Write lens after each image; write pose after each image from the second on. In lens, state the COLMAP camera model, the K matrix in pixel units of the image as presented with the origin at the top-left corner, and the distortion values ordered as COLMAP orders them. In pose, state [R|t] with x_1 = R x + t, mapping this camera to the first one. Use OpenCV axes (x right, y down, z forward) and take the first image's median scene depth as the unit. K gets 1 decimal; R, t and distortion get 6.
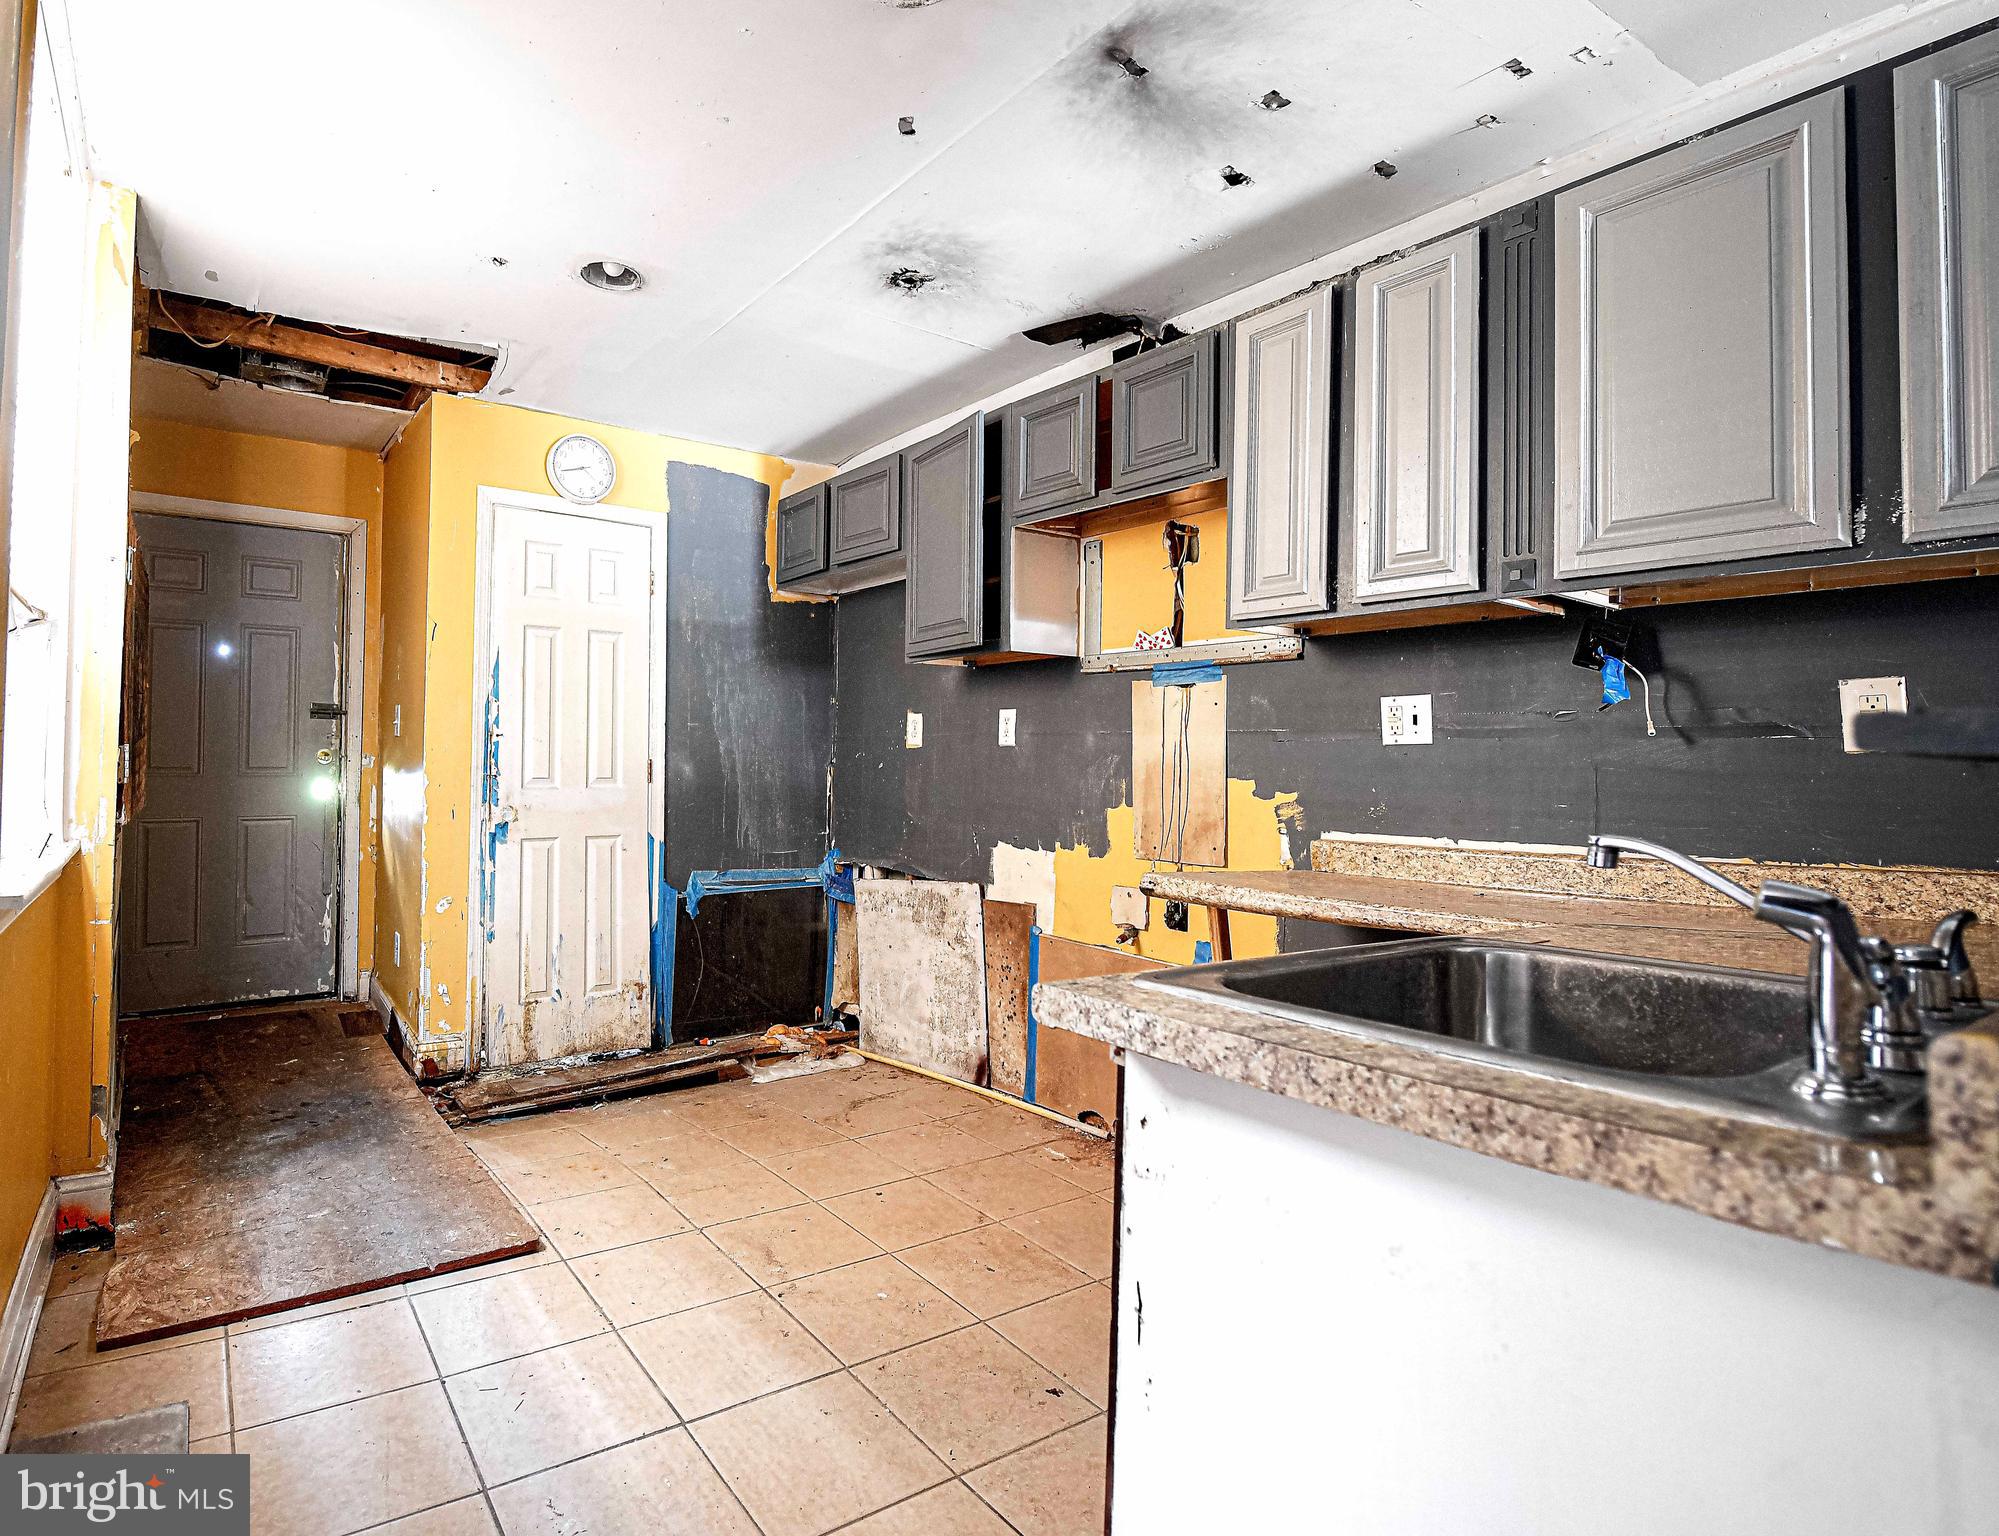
lens RADIAL K [[1070.8, 0, 840.7], [0, 1070.8, 732.5], [0, 0, 1]] dist [0.002457, -0.000850]
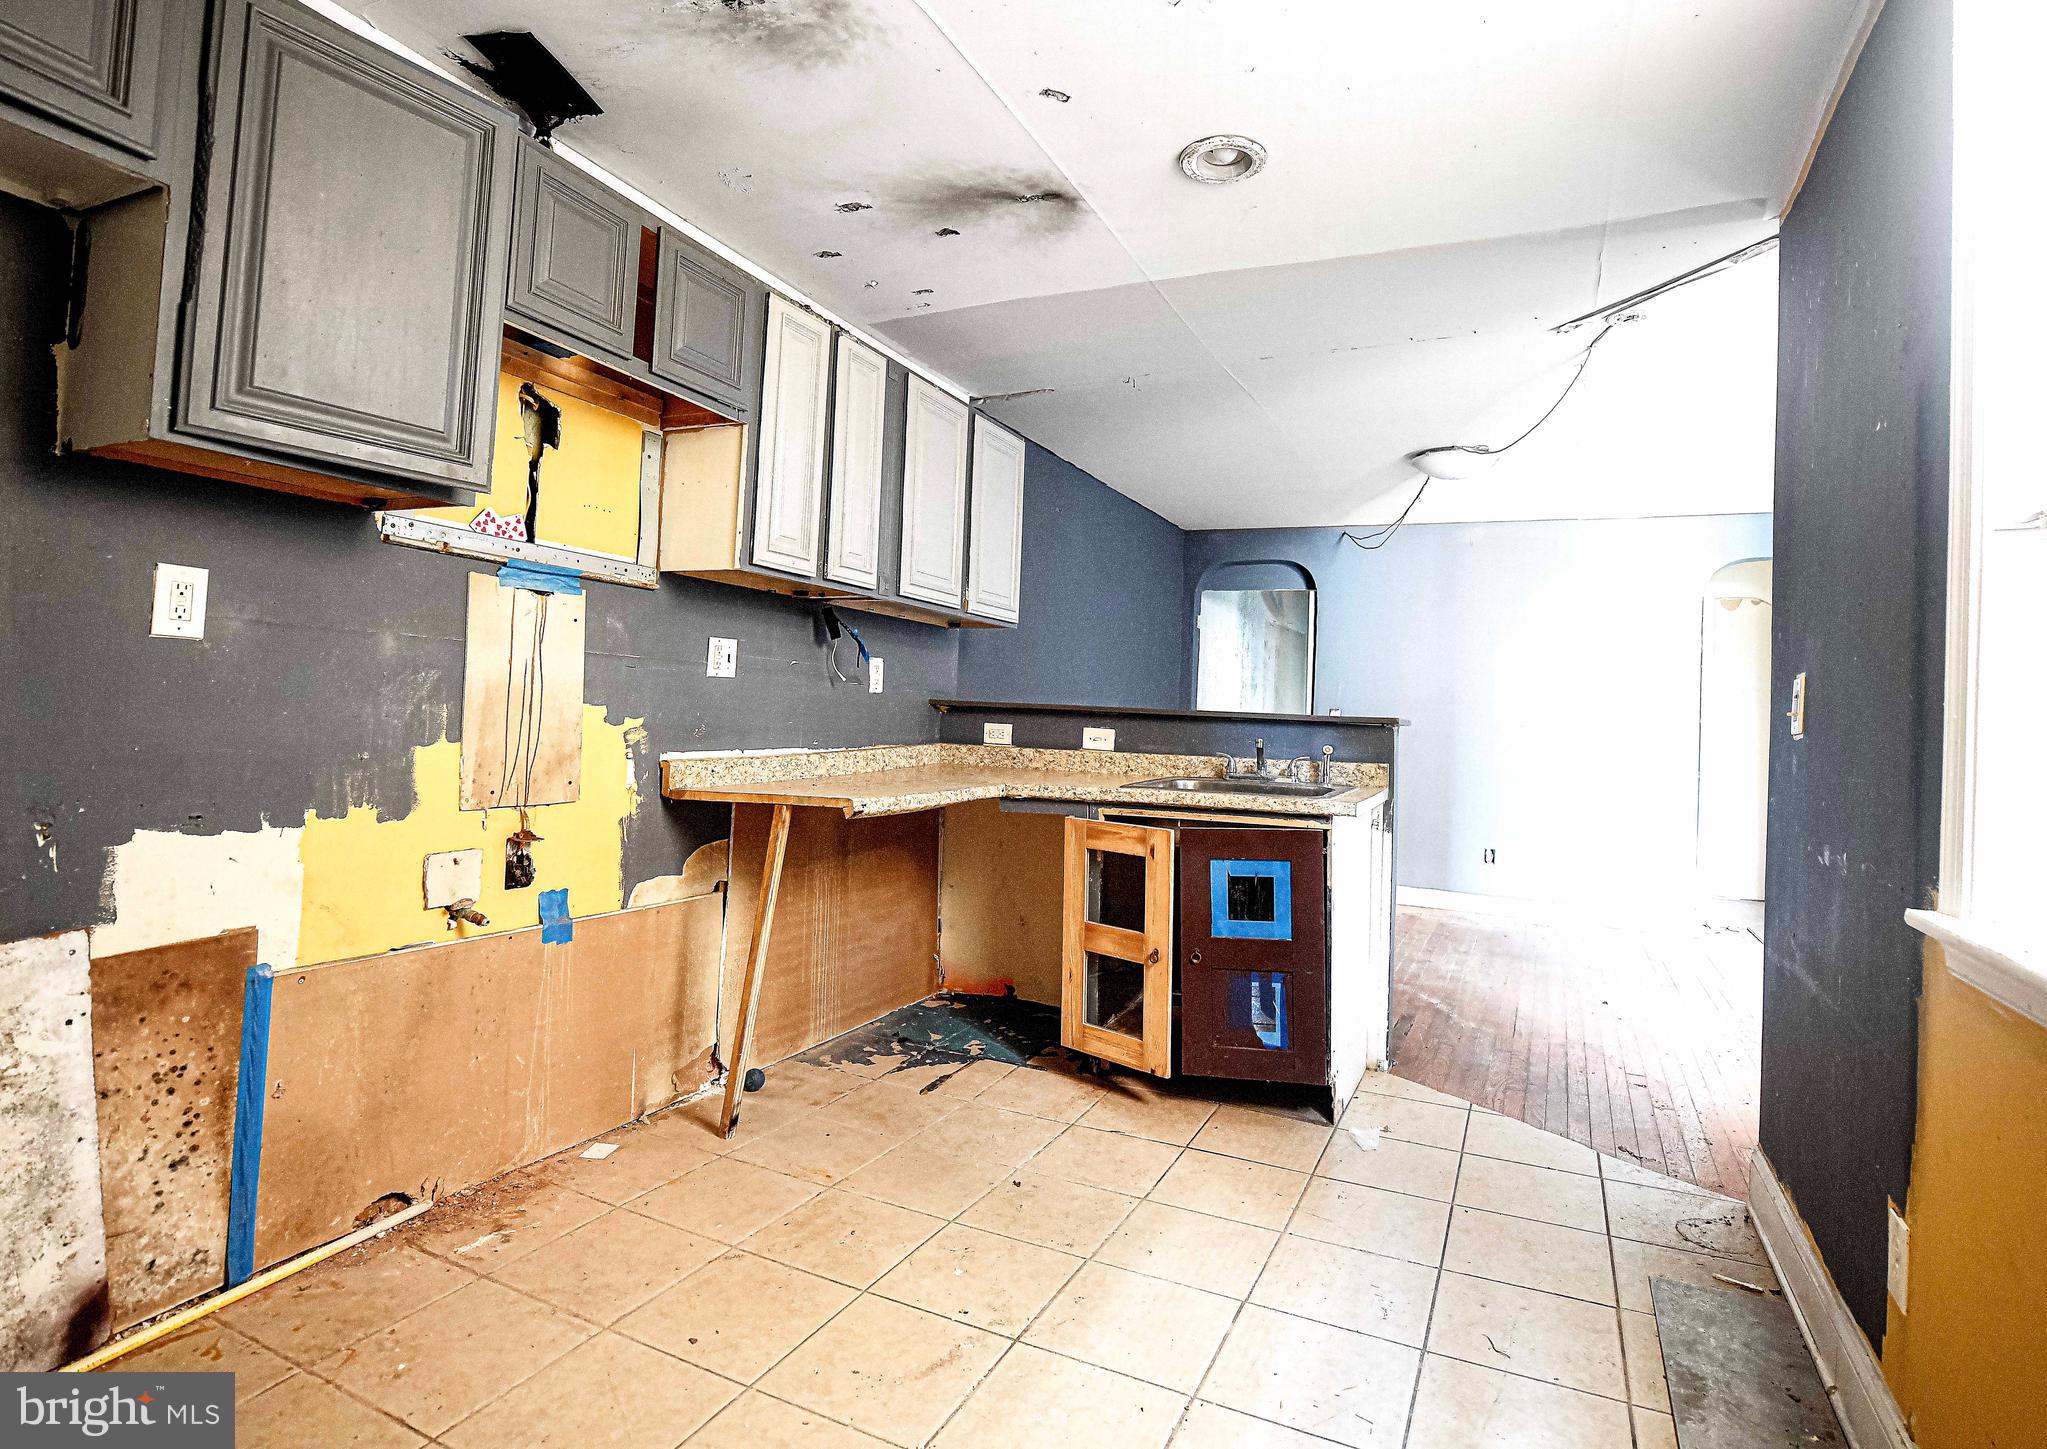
lens RADIAL K [[1033.0, 0, 1055.7], [0, 1033.0, 693.3], [0, 0, 1]] dist [-0.012697, -0.000804]
pose [[-0.547689, -0.021025, 0.836417, -0.525632], [-0.072536, 0.997113, -0.022433, 0.021584], [-0.833531, -0.072957, -0.547634, 1.016646]]
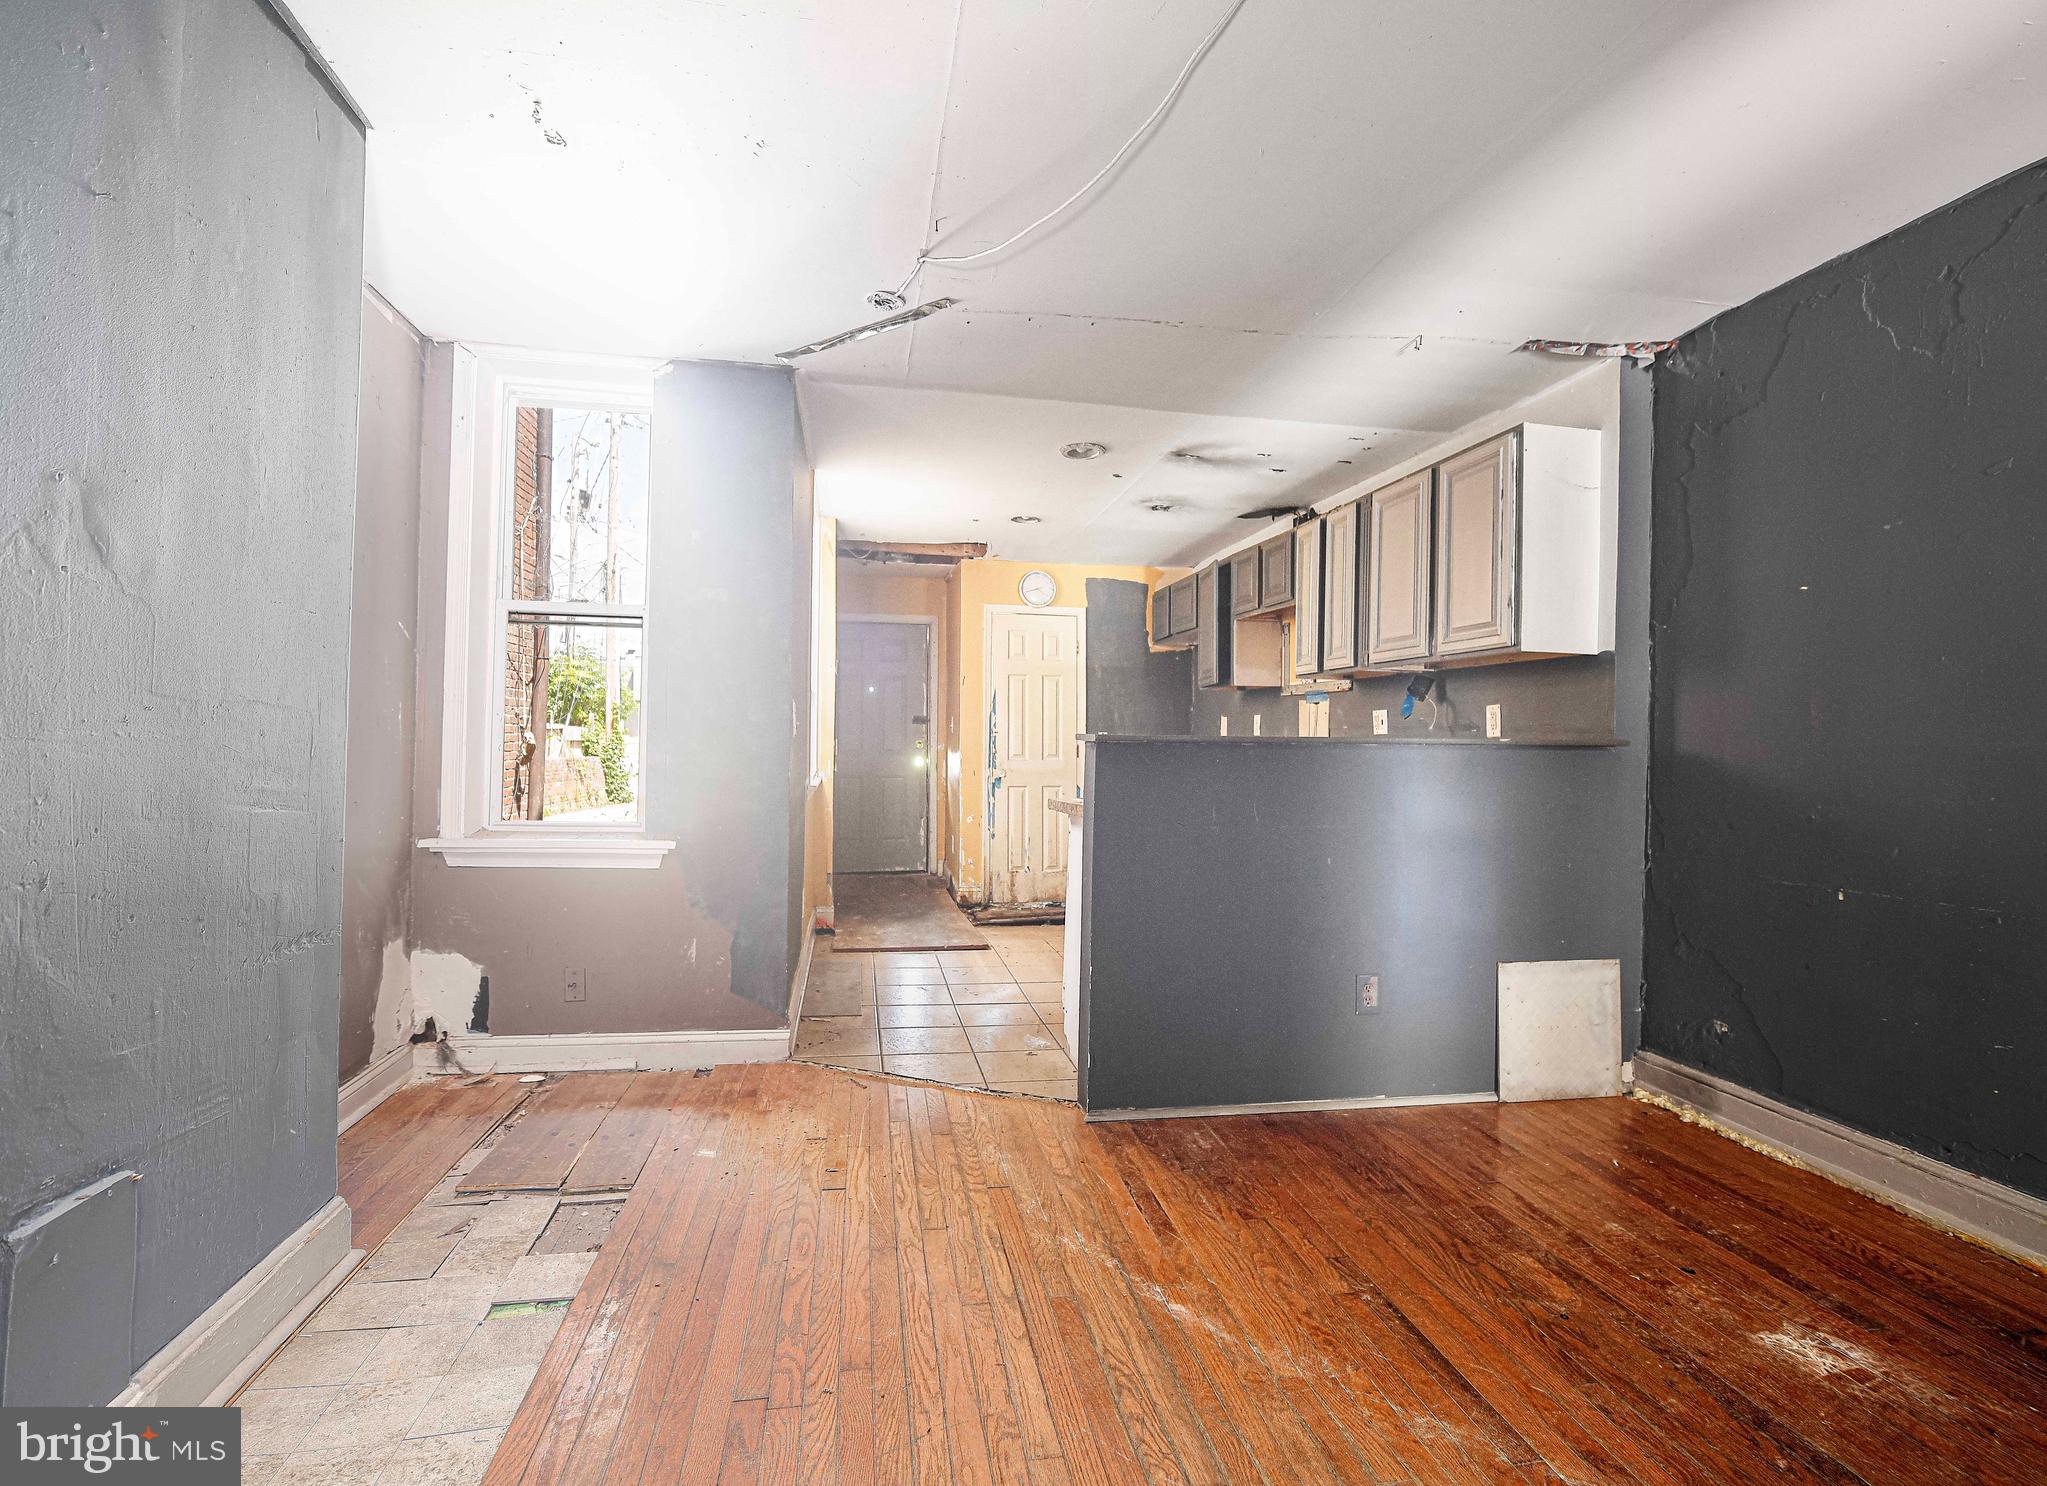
lens RADIAL K [[1005.0, 0, 1026.2], [0, 1005.0, 741.3], [0, 0, 1]] dist [-0.003949, -0.000111]
pose [[0.929917, -0.004629, -0.367741, 0.461098], [0.010979, 0.999825, 0.015177, -0.008985], [0.367606, -0.018151, 0.929805, -0.770427]]
